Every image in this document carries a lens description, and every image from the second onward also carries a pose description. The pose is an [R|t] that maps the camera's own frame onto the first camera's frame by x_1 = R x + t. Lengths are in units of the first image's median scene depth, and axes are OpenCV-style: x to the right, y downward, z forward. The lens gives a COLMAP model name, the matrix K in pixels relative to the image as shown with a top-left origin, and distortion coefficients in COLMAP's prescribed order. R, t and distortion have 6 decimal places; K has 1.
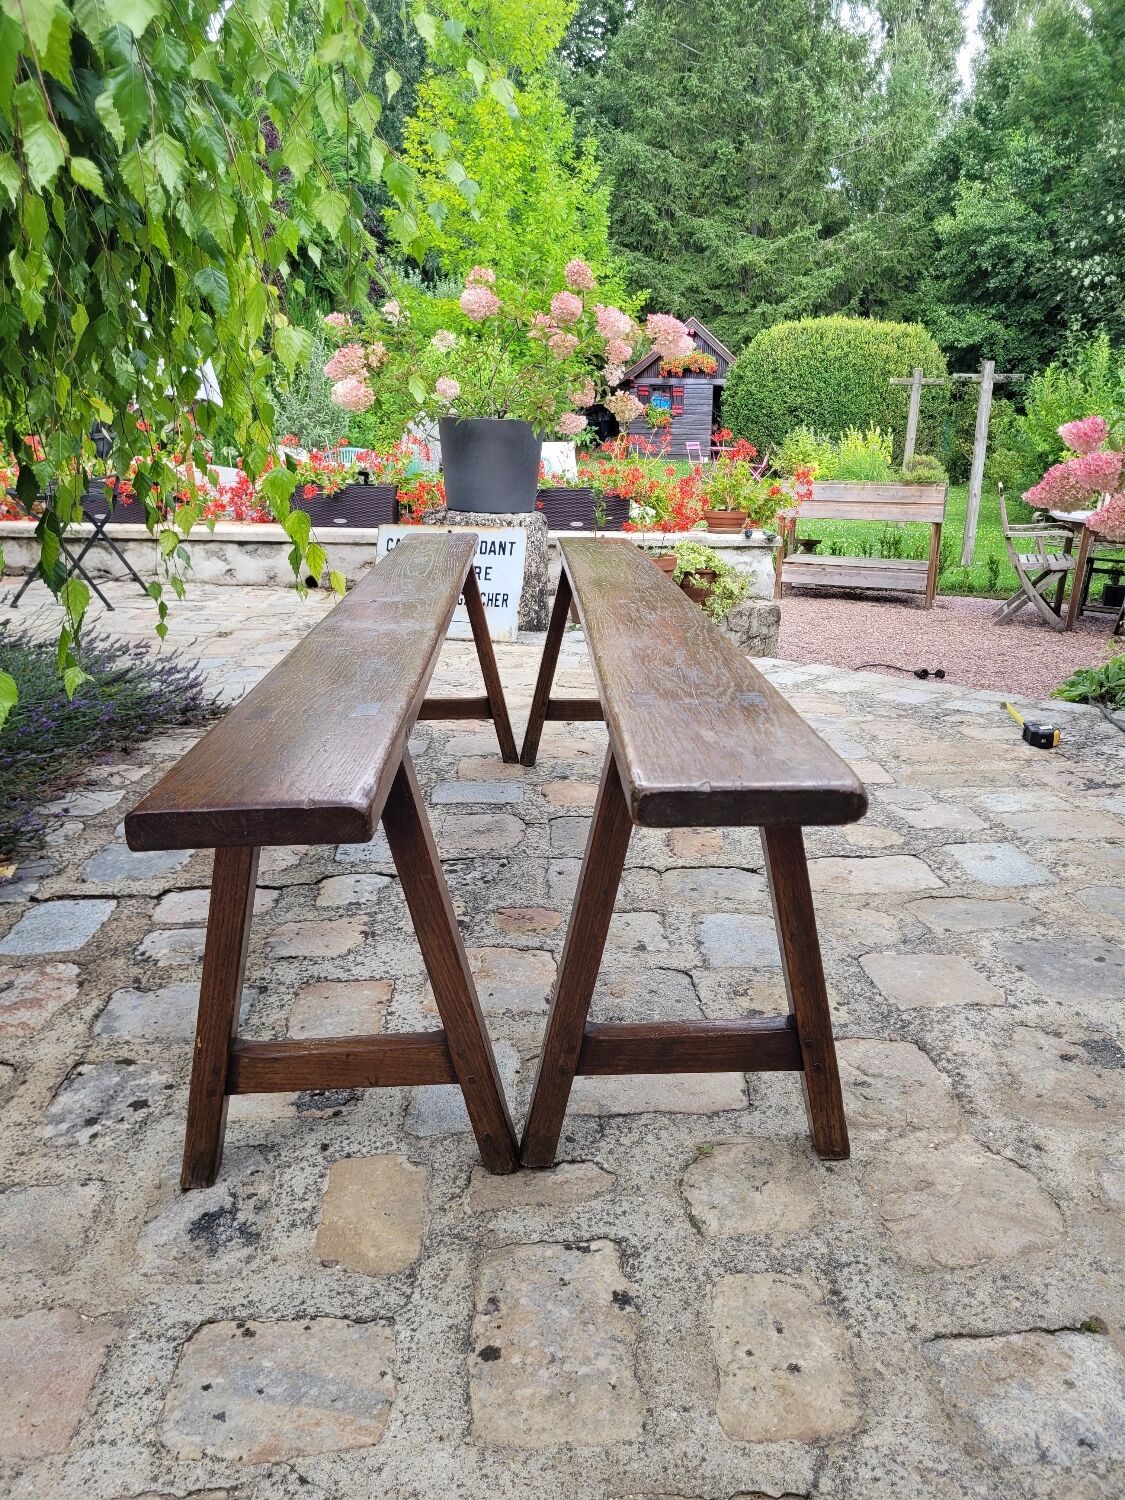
lens RADIAL K [[1129.3, 0, 565.6], [0, 1129.3, 750.2], [0, 0, 1]] dist [0.046477, -0.041996]
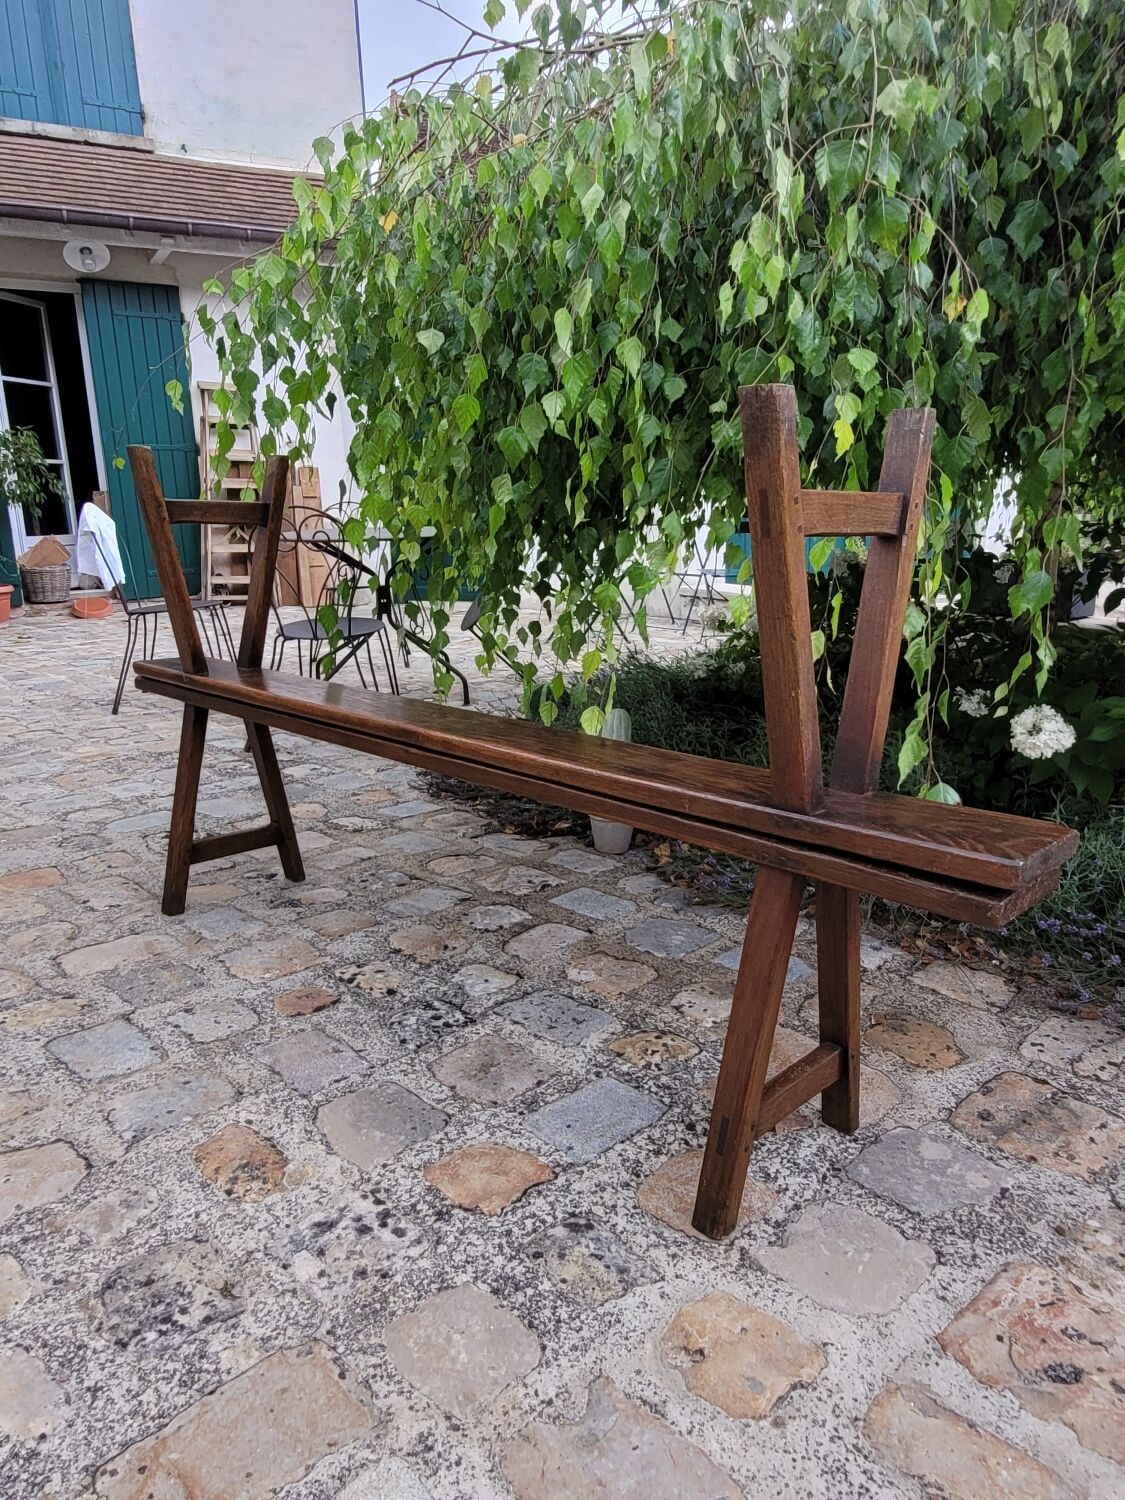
lens RADIAL K [[1019.4, 0, 576.2], [0, 1019.4, 721.2], [0, 0, 1]] dist [0.001728, -0.000969]
pose [[-0.713659, 0.145946, -0.685121, 0.655563], [-0.195854, 0.897476, 0.395194, -0.854767], [0.672556, 0.416218, -0.611907, 2.519709]]
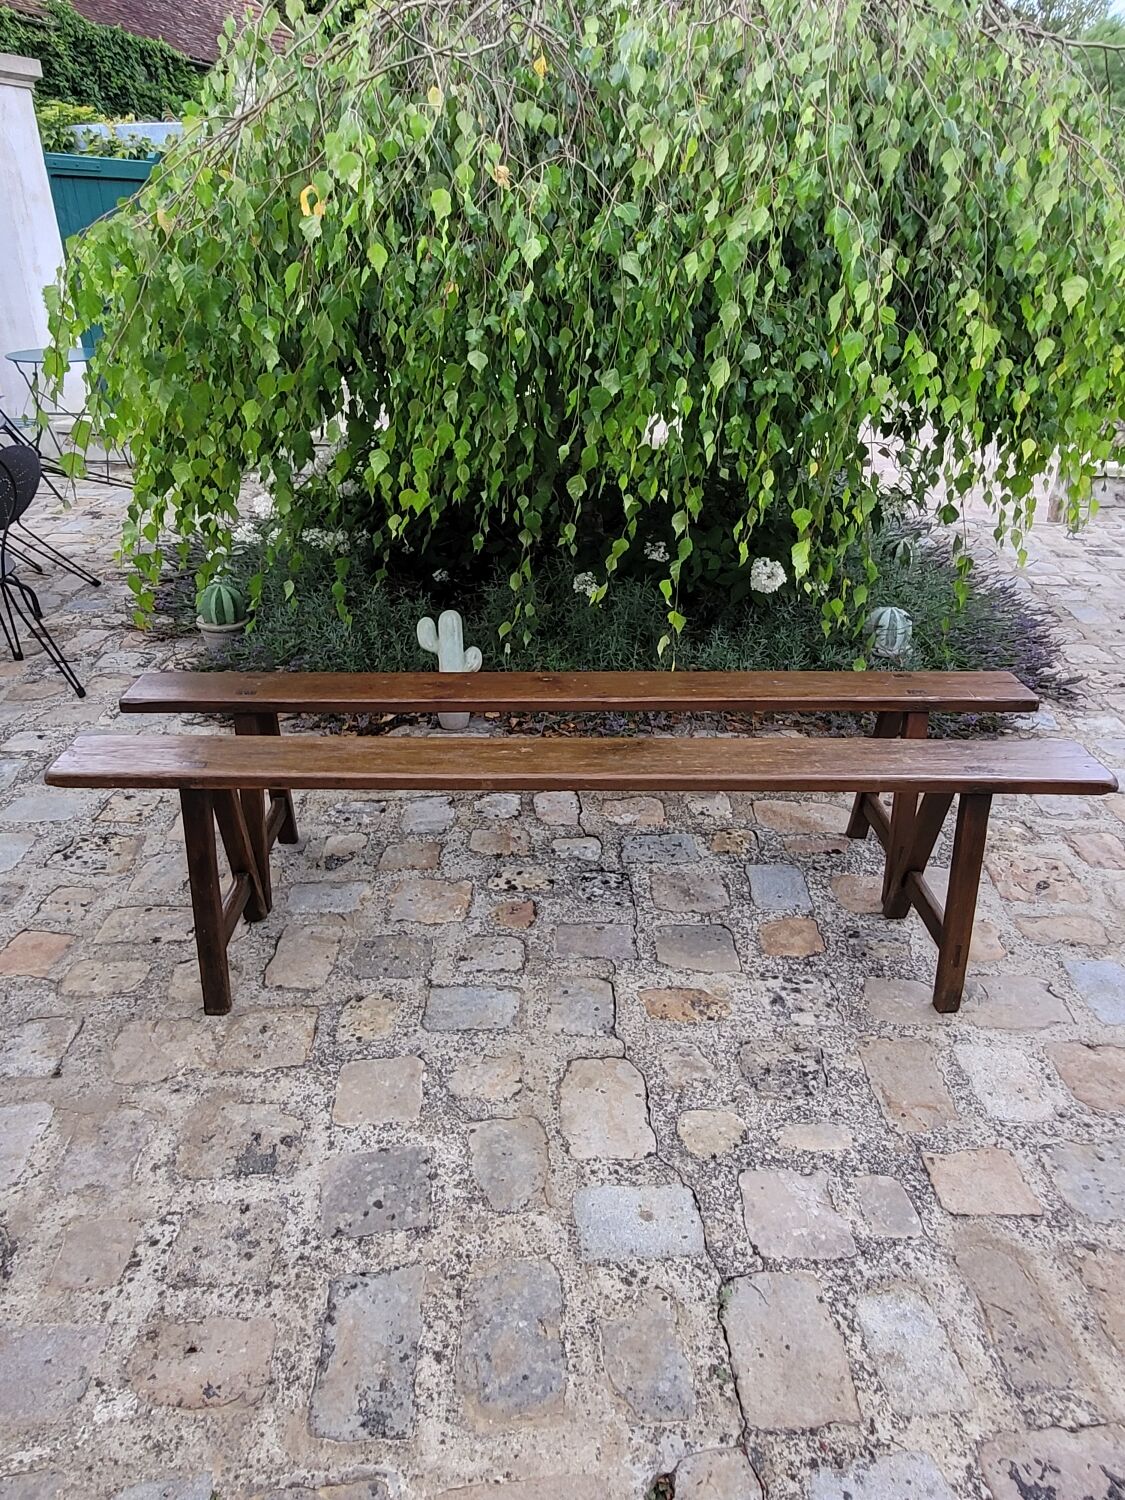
lens RADIAL K [[1019.4, 0, 564.6], [0, 1019.4, 707.3], [0, 0, 1]] dist [0.001728, -0.000969]
pose [[-0.003004, 0.409674, -0.912227, 1.567477], [-0.291719, 0.872194, 0.392655, -0.916215], [0.956499, 0.267294, 0.116890, 1.226050]]
